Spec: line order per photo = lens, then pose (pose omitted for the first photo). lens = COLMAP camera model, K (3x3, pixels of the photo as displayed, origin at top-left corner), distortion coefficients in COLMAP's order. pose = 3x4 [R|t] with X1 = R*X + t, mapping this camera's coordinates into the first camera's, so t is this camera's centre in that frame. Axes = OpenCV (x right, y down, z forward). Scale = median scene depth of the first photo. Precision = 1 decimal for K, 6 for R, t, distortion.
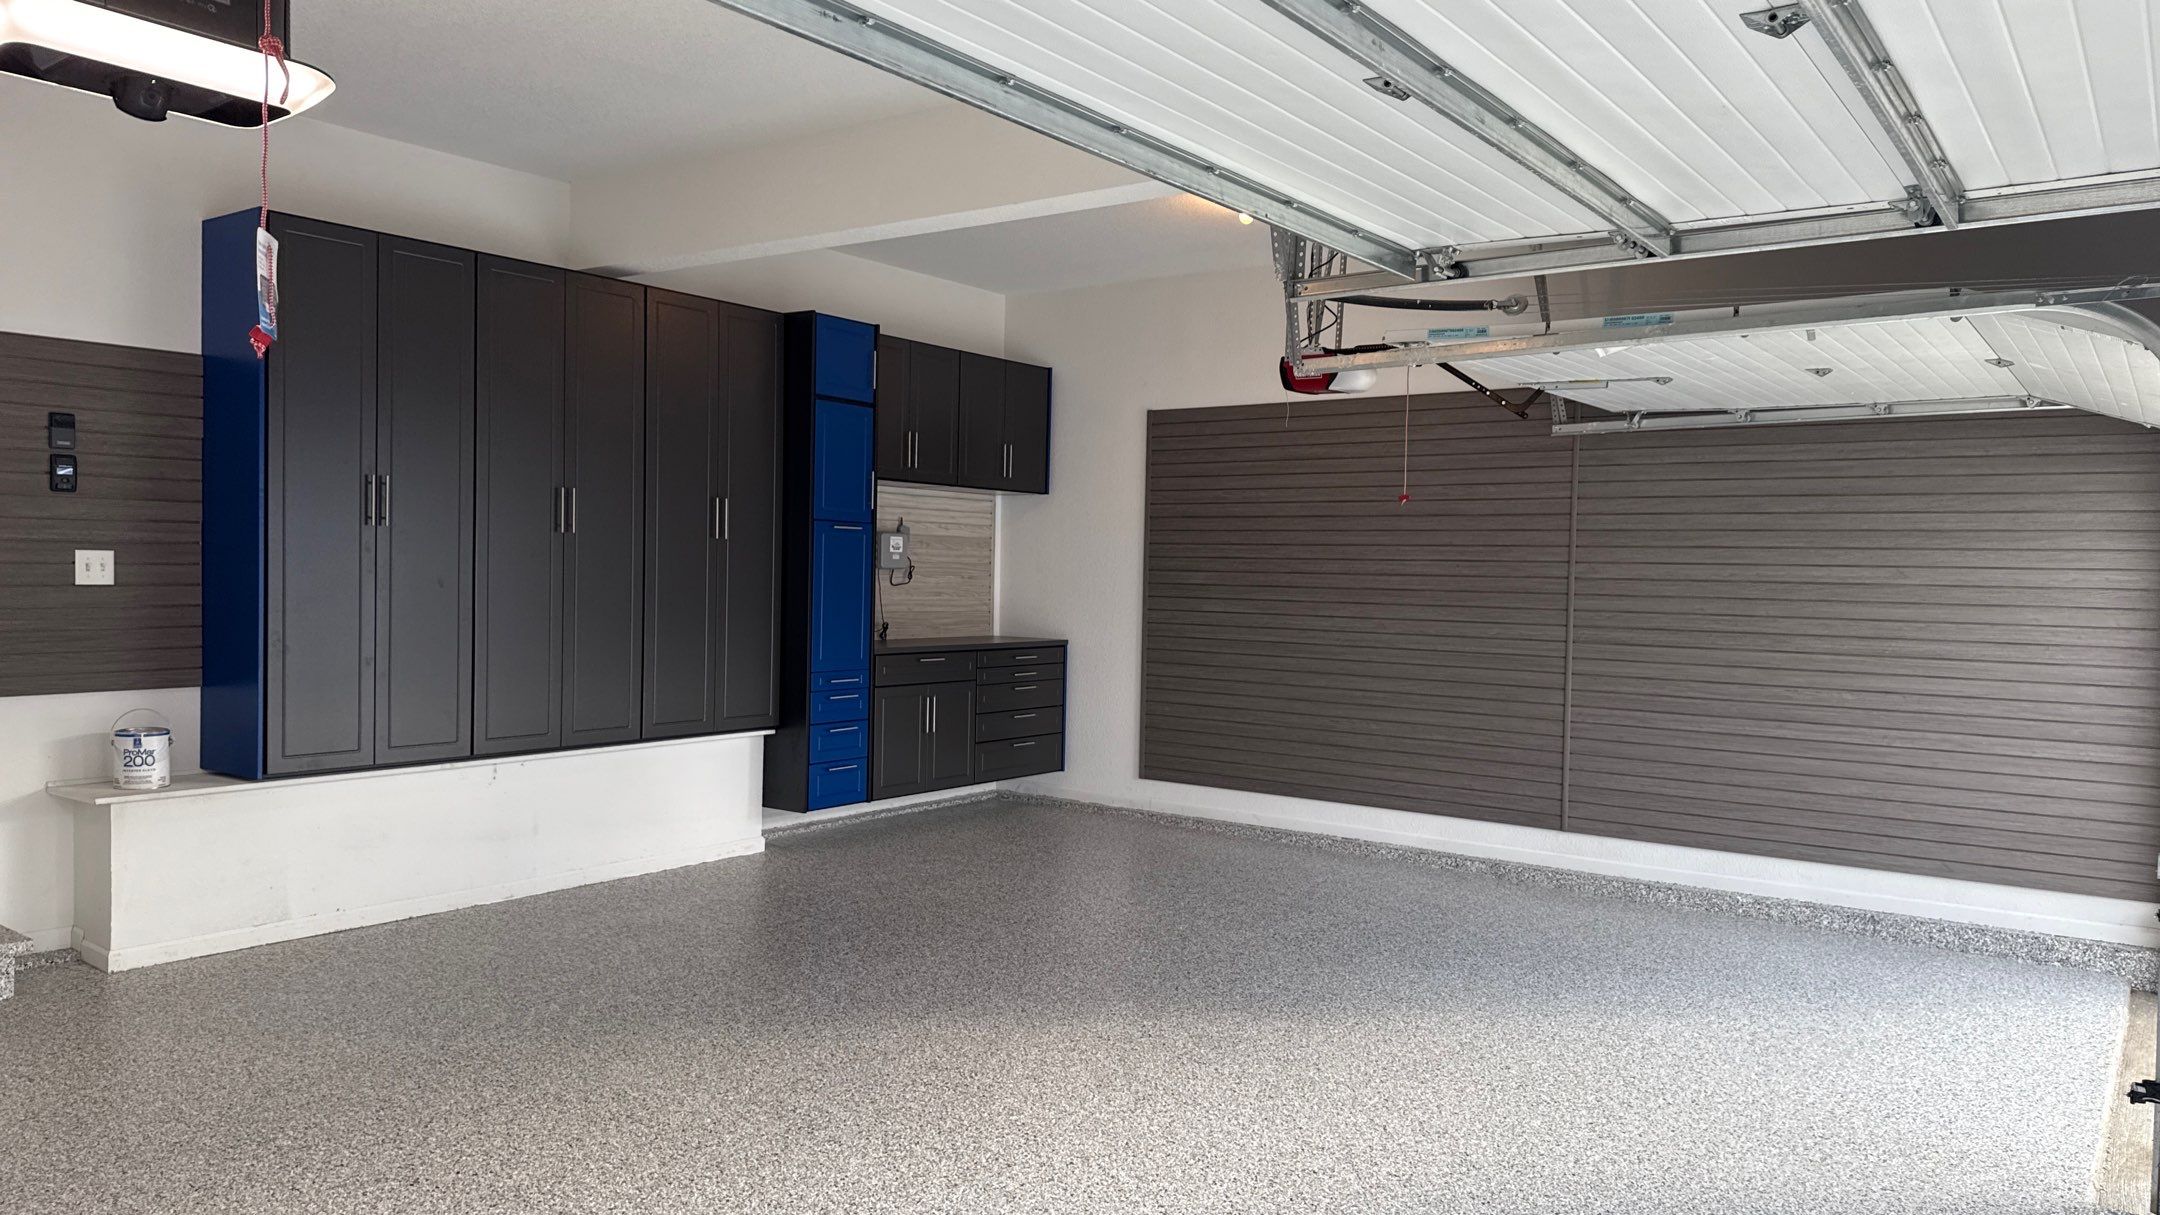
lens RADIAL K [[1510.5, 0, 1079.7], [0, 1510.5, 615.4], [0, 0, 1]] dist [0.086498, -0.109894]
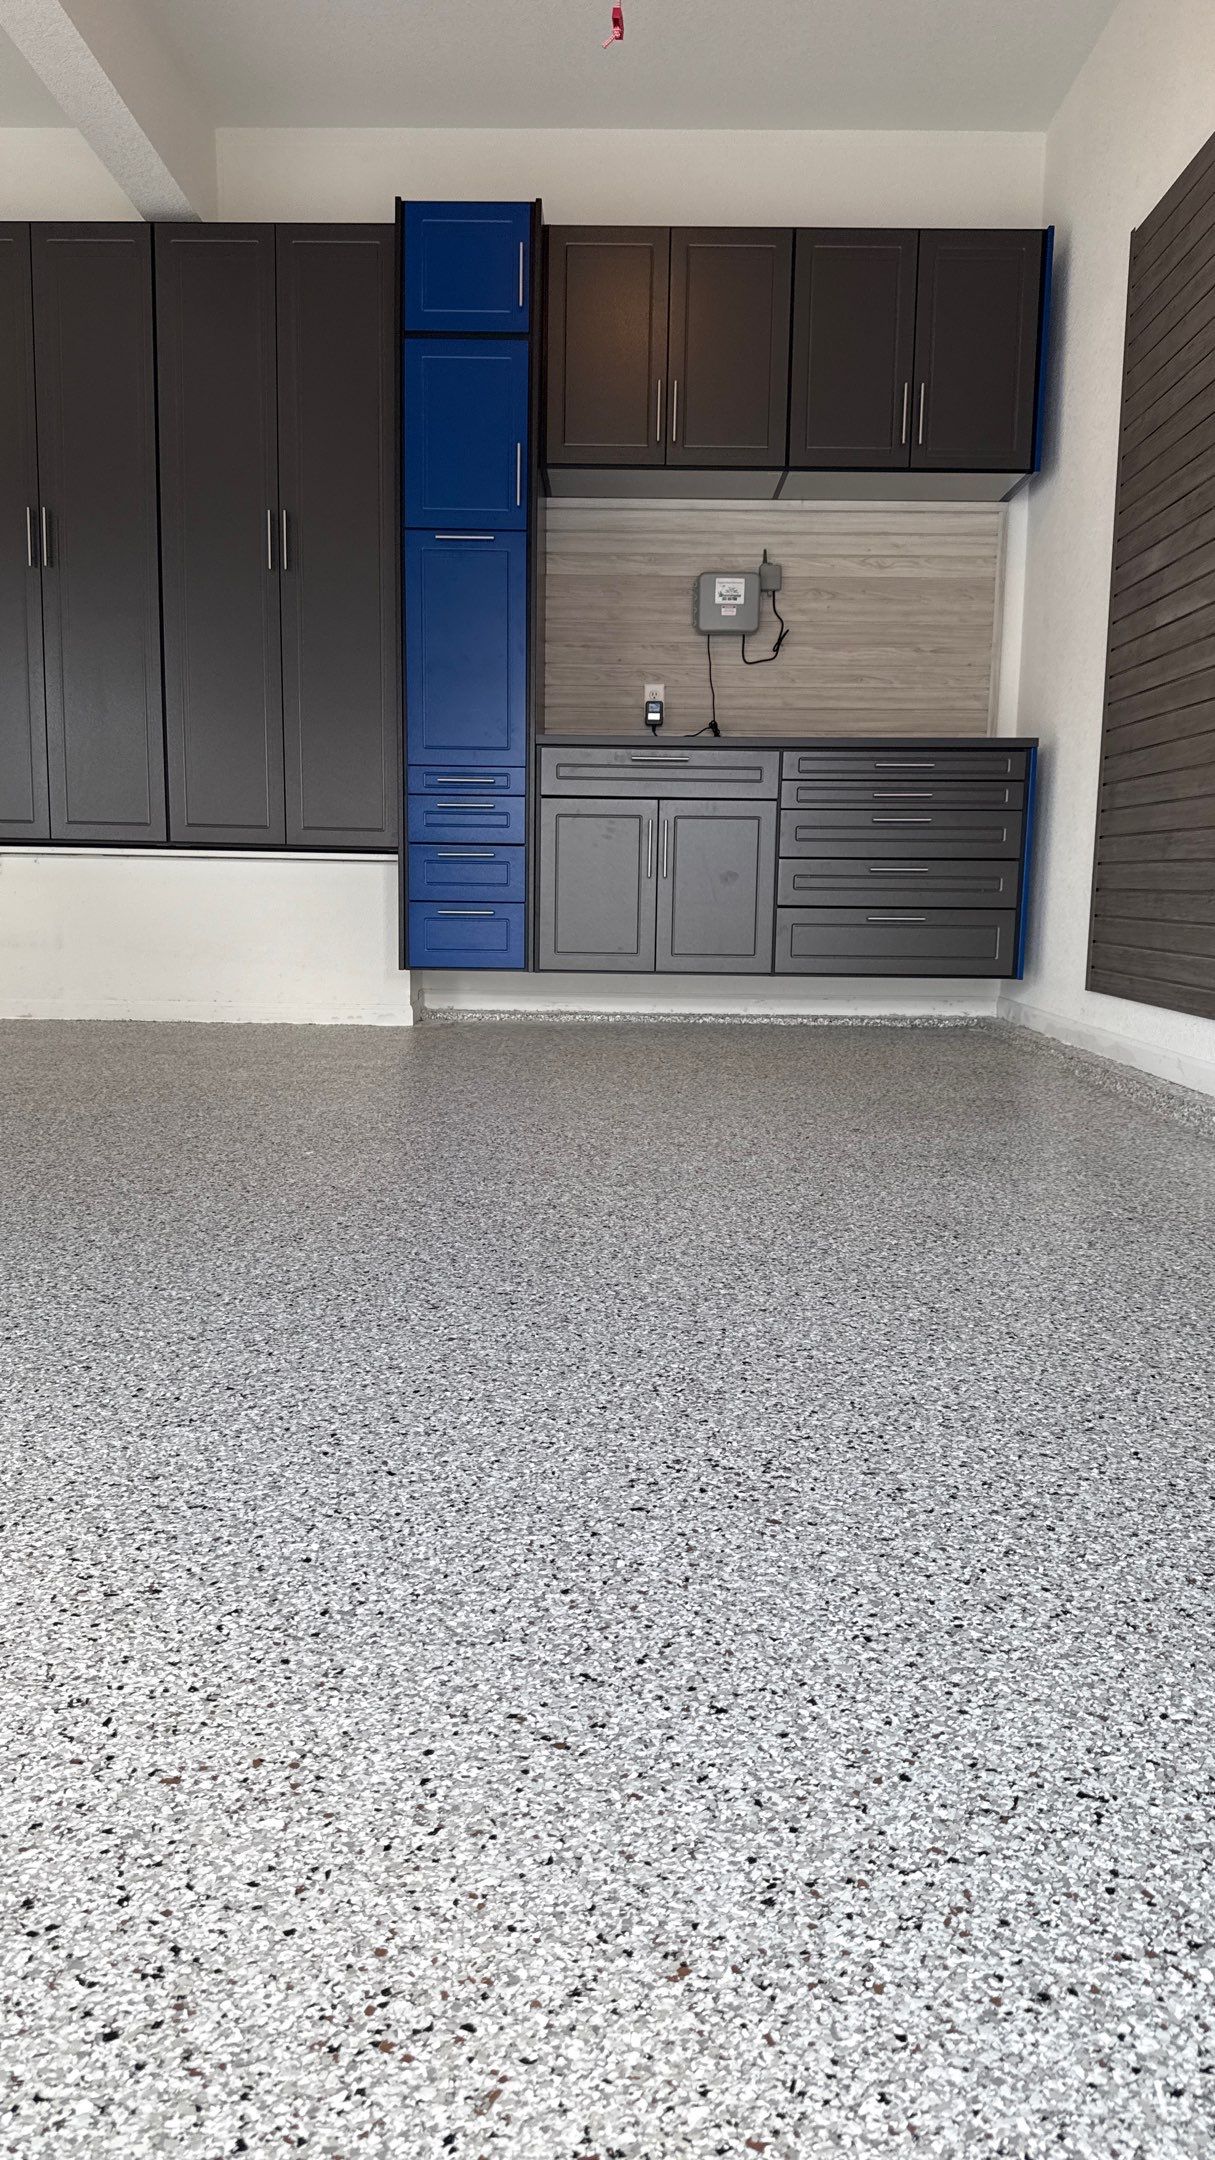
lens RADIAL K [[1510.5, 0, 599.2], [0, 1510.5, 1089.2], [0, 0, 1]] dist [0.086498, -0.109894]
pose [[0.575527, 0.099009, -0.811767, 0.580628], [-0.027138, 0.994410, 0.102045, 0.144976], [0.817332, -0.036700, 0.574997, 0.868814]]
